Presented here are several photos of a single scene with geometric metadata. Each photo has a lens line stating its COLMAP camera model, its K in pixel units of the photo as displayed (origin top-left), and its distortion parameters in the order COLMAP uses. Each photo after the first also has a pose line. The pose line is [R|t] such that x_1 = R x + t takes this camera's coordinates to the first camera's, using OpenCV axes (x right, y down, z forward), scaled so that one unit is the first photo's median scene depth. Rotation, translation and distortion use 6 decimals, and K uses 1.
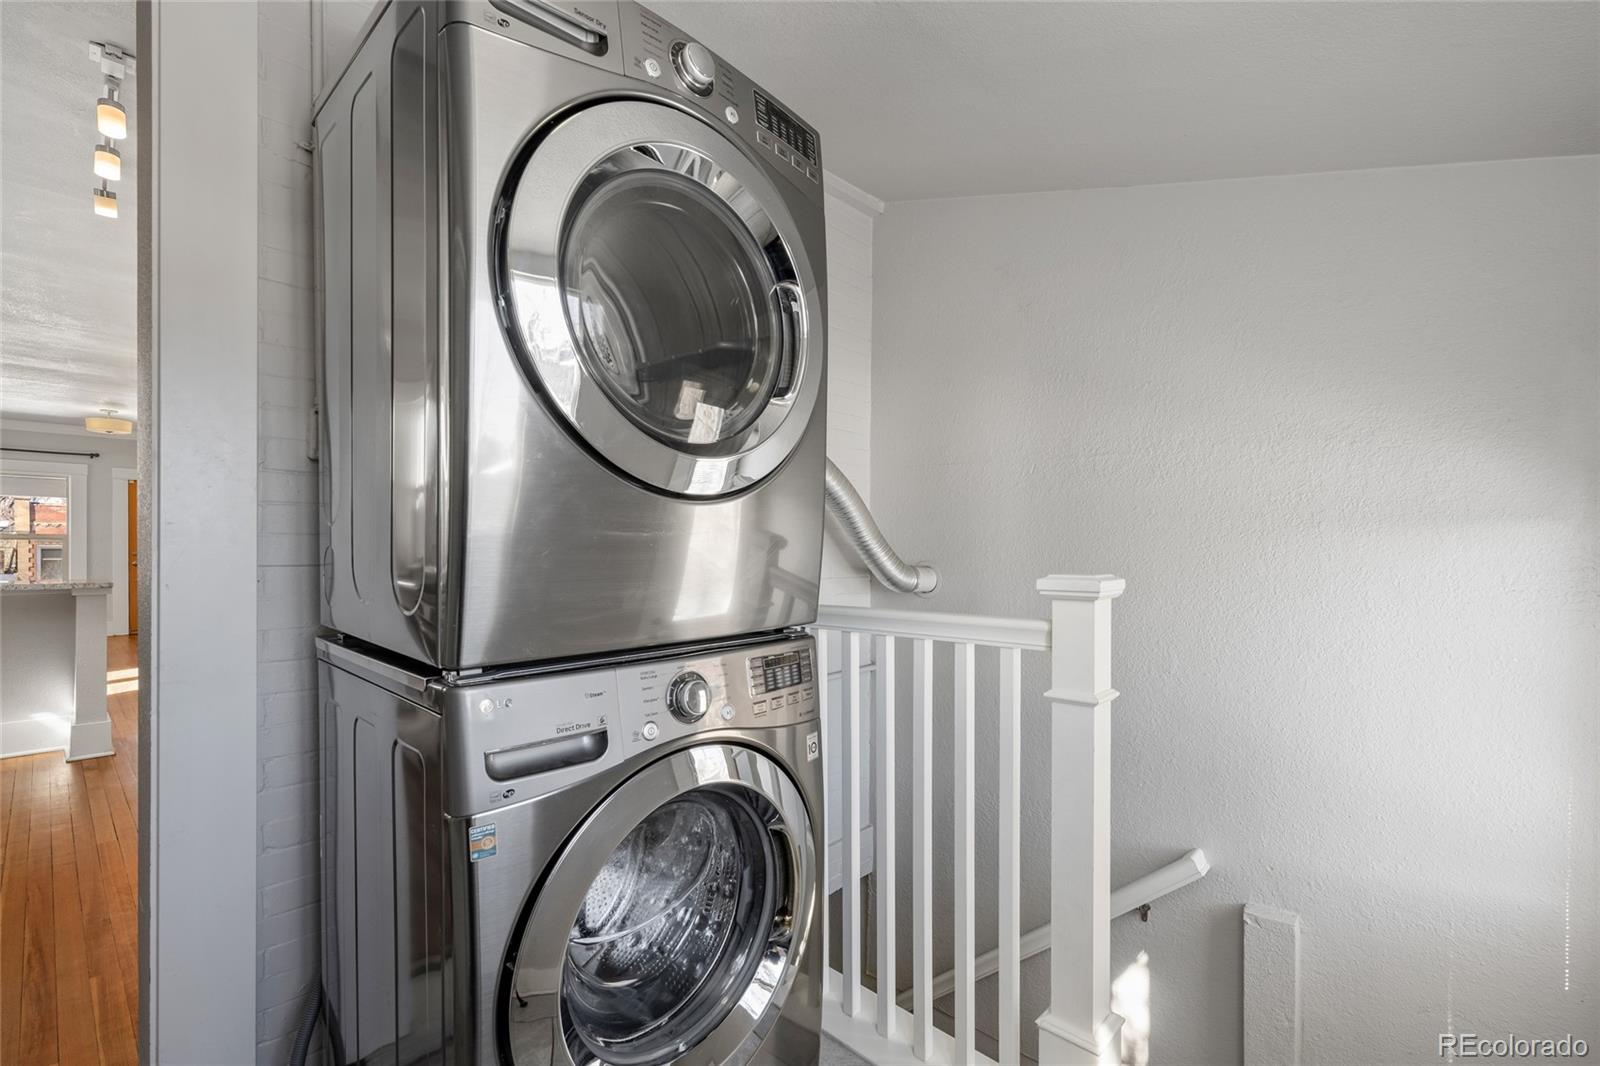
lens RADIAL K [[700.9, 0, 803.8], [0, 700.9, 548.1], [0, 0, 1]] dist [-0.001740, 0.005859]
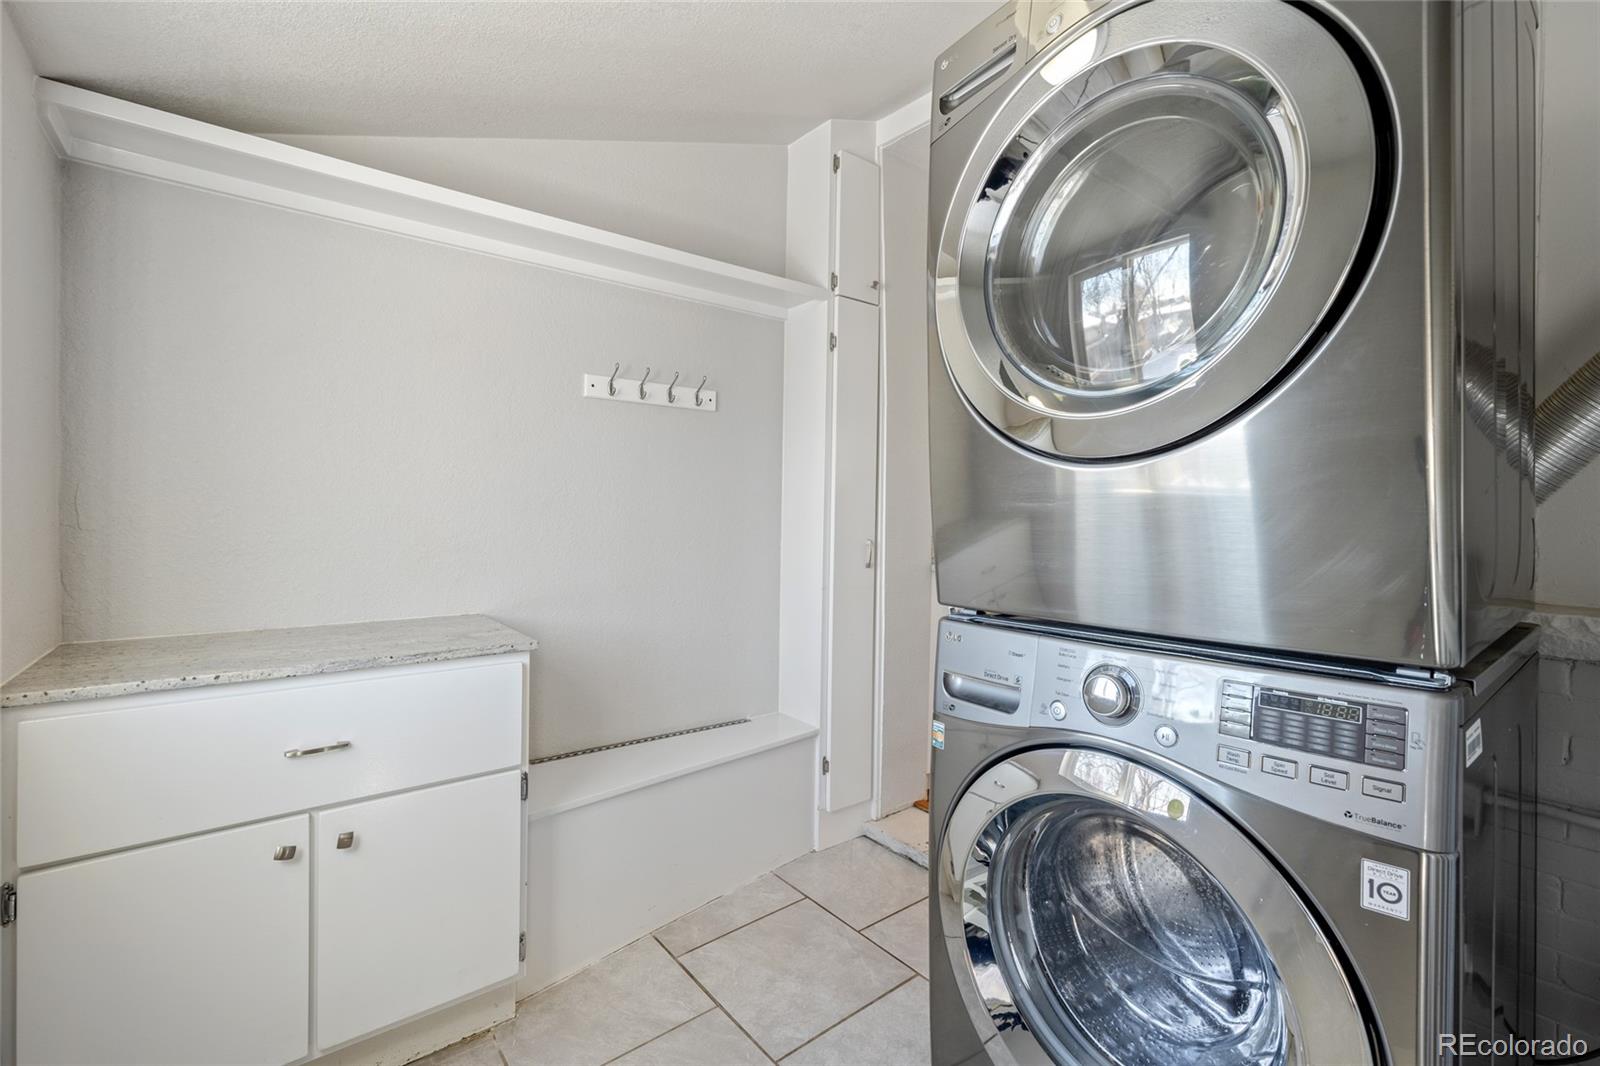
lens RADIAL K [[673.8, 0, 800.1], [0, 673.8, 520.0], [0, 0, 1]] dist [0.002418, 0.000227]
pose [[-0.163006, 0.004305, -0.986616, 0.627271], [0.000166, 0.999991, 0.004336, -0.002022], [0.986625, 0.000543, -0.163005, 0.677845]]
